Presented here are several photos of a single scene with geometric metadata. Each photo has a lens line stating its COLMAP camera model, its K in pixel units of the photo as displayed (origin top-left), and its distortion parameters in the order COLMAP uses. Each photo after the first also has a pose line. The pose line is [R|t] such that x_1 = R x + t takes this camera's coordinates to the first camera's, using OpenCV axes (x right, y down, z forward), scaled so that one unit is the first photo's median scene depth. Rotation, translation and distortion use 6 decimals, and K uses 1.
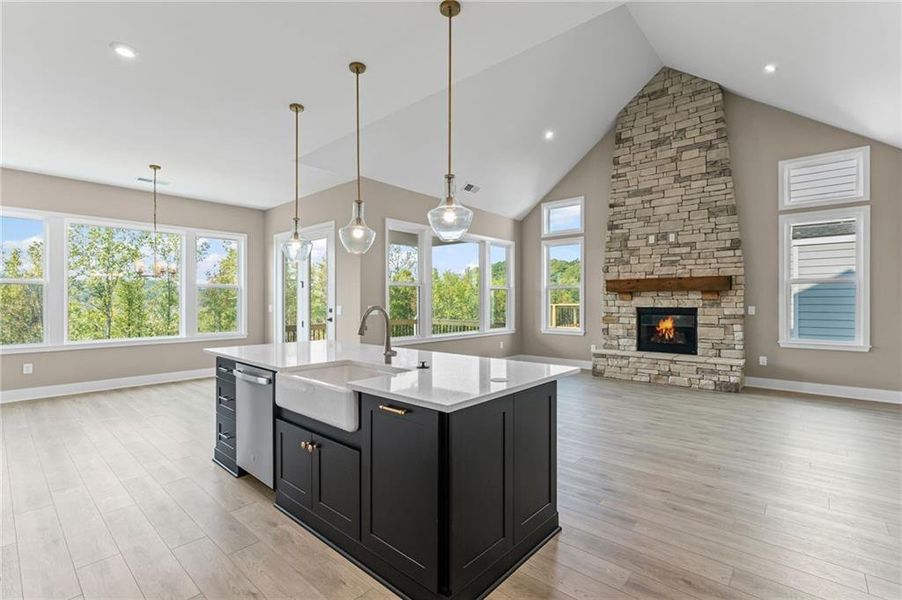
lens RADIAL K [[412.8, 0, 449.3], [0, 412.8, 301.9], [0, 0, 1]] dist [-0.003686, -0.000127]
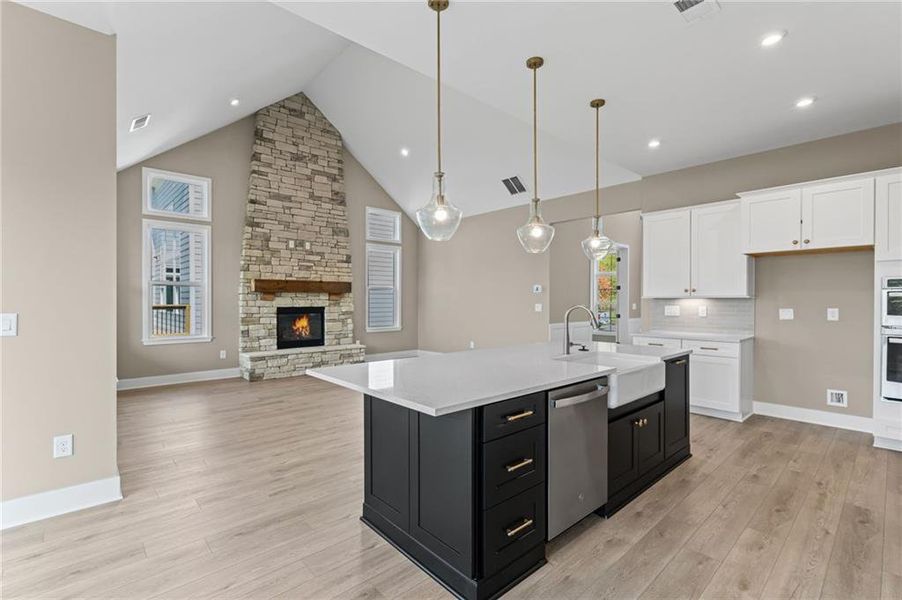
lens RADIAL K [[408.4, 0, 447.4], [0, 408.4, 300.0], [0, 0, 1]] dist [0.000202, 0.000045]
pose [[0.107411, 0.003033, 0.994210, -0.540435], [0.001850, 0.999993, -0.003251, -0.000985], [-0.994213, 0.002189, 0.107404, 0.489175]]
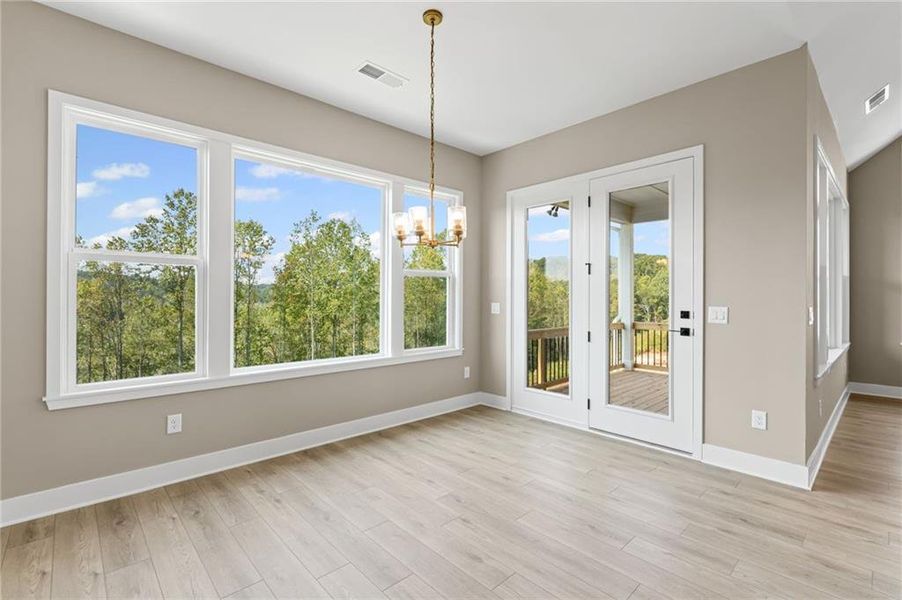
lens RADIAL K [[408.4, 0, 447.4], [0, 408.4, 300.0], [0, 0, 1]] dist [0.000202, 0.000045]
pose [[0.995672, 0.004289, -0.092843, -0.503903], [-0.003884, 0.999982, 0.004535, -0.000243], [0.092861, -0.004155, 0.995670, 0.408627]]
